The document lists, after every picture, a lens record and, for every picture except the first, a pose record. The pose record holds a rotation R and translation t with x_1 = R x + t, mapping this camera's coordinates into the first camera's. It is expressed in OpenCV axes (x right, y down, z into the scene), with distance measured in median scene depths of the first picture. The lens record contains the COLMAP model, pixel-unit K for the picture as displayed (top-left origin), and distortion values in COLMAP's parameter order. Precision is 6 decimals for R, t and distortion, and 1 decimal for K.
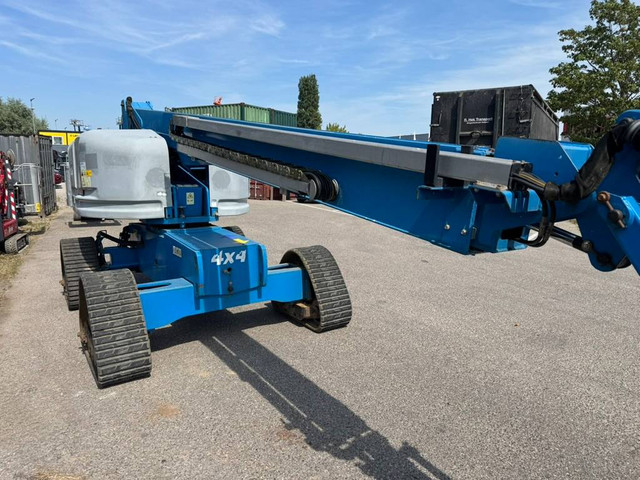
lens RADIAL K [[446.0, 0, 322.3], [0, 446.0, 241.0], [0, 0, 1]] dist [0.069201, -0.102781]
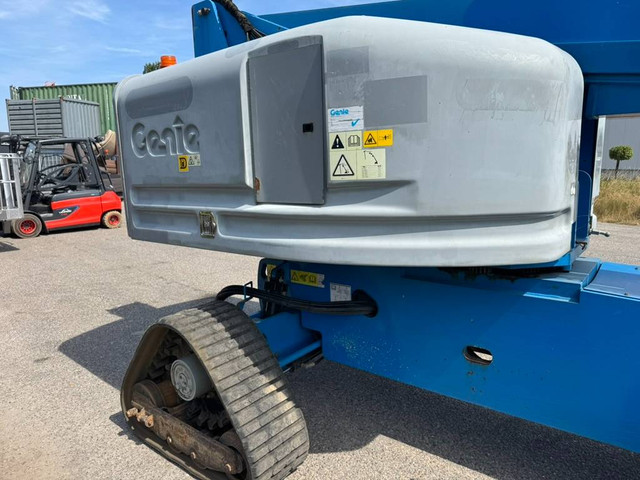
lens RADIAL K [[446.0, 0, 322.3], [0, 446.0, 241.0], [0, 0, 1]] dist [0.069201, -0.102781]
pose [[0.945389, -0.065676, 0.319259, -0.654645], [0.063496, 0.997833, 0.017243, -0.078826], [-0.319699, 0.003970, 0.947511, 0.674011]]
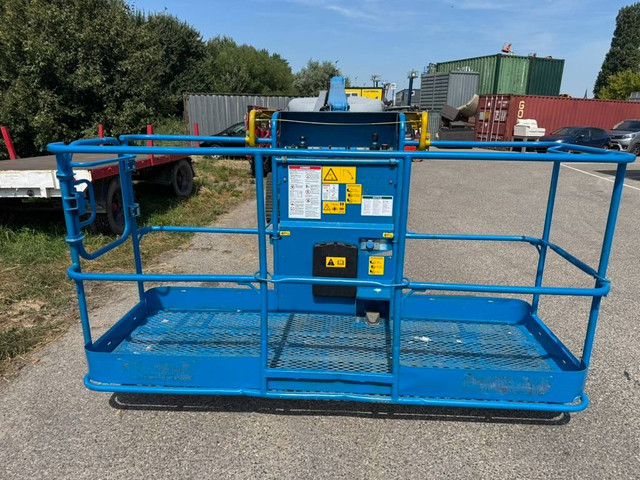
lens RADIAL K [[446.0, 0, 322.3], [0, 446.0, 241.0], [0, 0, 1]] dist [0.069201, -0.102781]
pose [[0.819526, 0.145981, -0.554136, 0.681579], [-0.087962, 0.987594, 0.130082, 0.072837], [0.566251, -0.057863, 0.822199, -0.464129]]
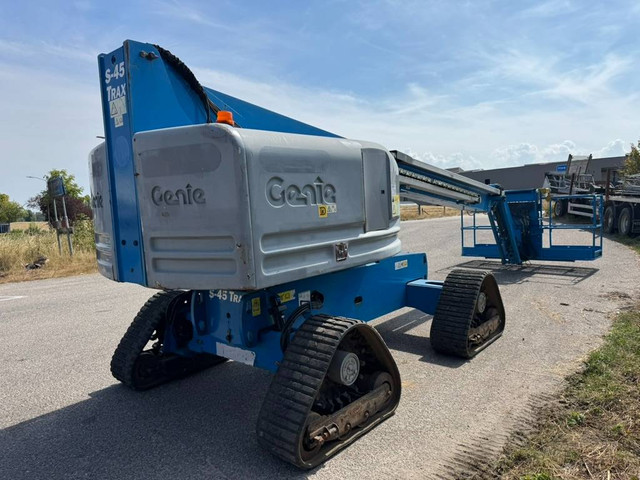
lens RADIAL K [[446.0, 0, 322.3], [0, 446.0, 241.0], [0, 0, 1]] dist [0.069201, -0.102781]
pose [[-0.269885, -0.060276, 0.961004, -1.231029], [0.194068, 0.974153, 0.115602, -0.189923], [-0.943133, 0.217699, -0.251211, 1.314771]]
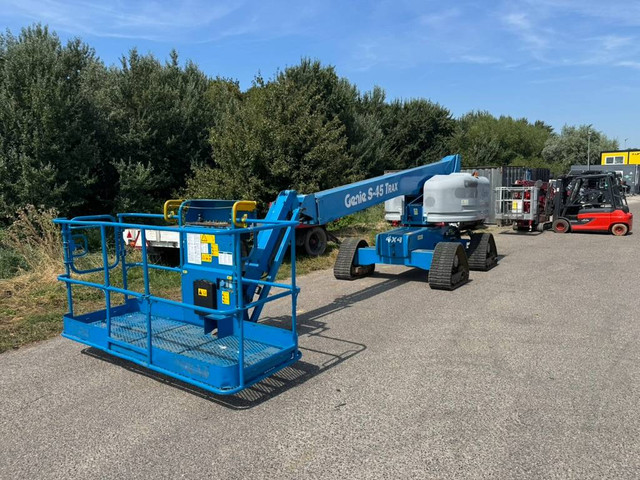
lens RADIAL K [[446.0, 0, 322.3], [0, 446.0, 241.0], [0, 0, 1]] dist [0.069201, -0.102781]
pose [[0.387747, 0.088501, -0.917507, 1.339116], [-0.123481, 0.991396, 0.043444, -0.004267], [0.913458, 0.096449, 0.395339, -0.110581]]
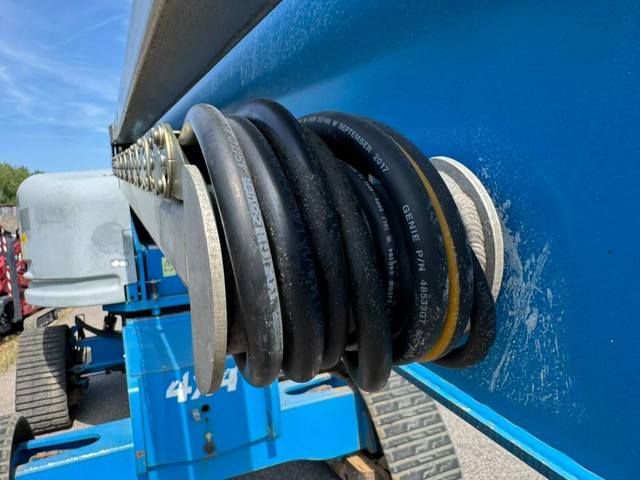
lens RADIAL K [[442.2, 0, 290.8], [0, 442.2, 237.5], [0, 0, 1]] dist [-0.001306, -0.000611]
pose [[0.974502, -0.071492, -0.212685, 0.004934], [0.047017, 0.991901, -0.117992, -0.054713], [0.219398, 0.104983, 0.969971, 0.440880]]
